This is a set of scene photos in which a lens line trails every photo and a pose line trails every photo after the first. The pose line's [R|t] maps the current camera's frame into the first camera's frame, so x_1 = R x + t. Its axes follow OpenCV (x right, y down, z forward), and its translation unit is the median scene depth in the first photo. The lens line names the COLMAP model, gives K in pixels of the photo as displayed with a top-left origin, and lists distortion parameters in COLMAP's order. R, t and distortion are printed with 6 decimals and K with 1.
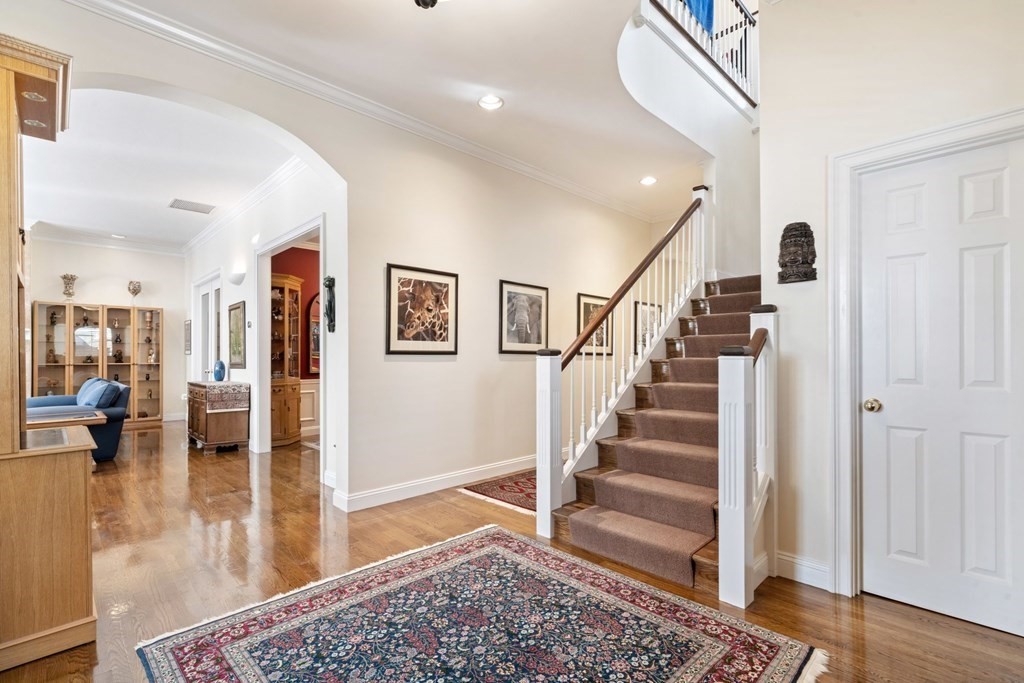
lens RADIAL K [[465.9, 0, 507.2], [0, 465.9, 348.3], [0, 0, 1]] dist [0.000450, 0.000067]
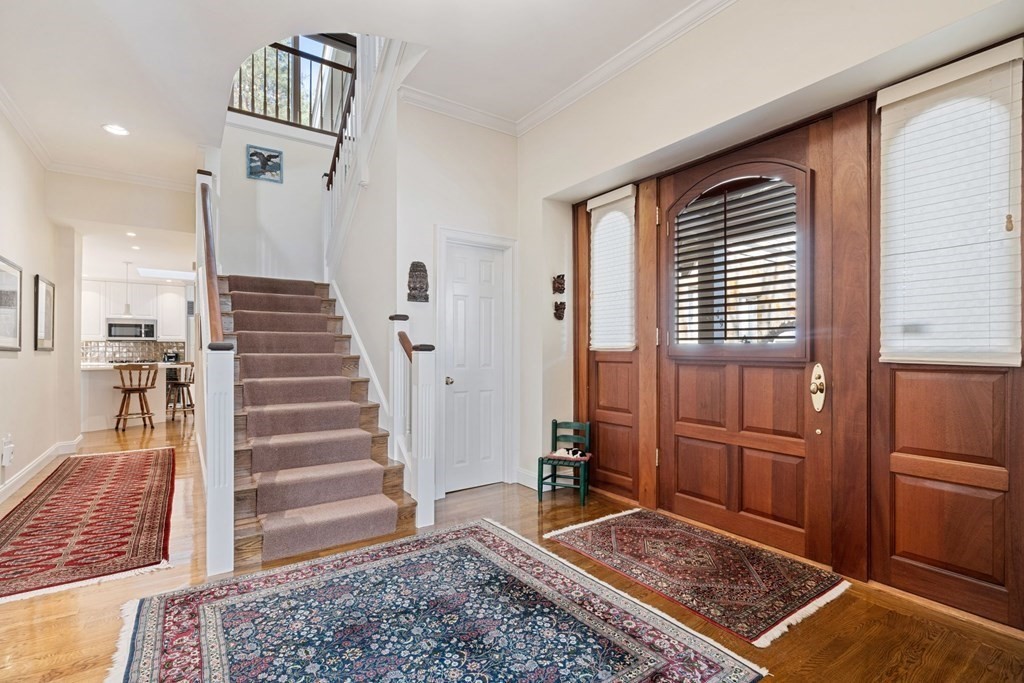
lens RADIAL K [[465.9, 0, 505.9], [0, 465.9, 347.4], [0, 0, 1]] dist [0.000450, 0.000067]
pose [[0.167814, 0.016084, 0.985687, -0.855846], [-0.015490, 0.999786, -0.013677, 0.021354], [-0.985697, -0.012973, 0.168027, 0.514988]]
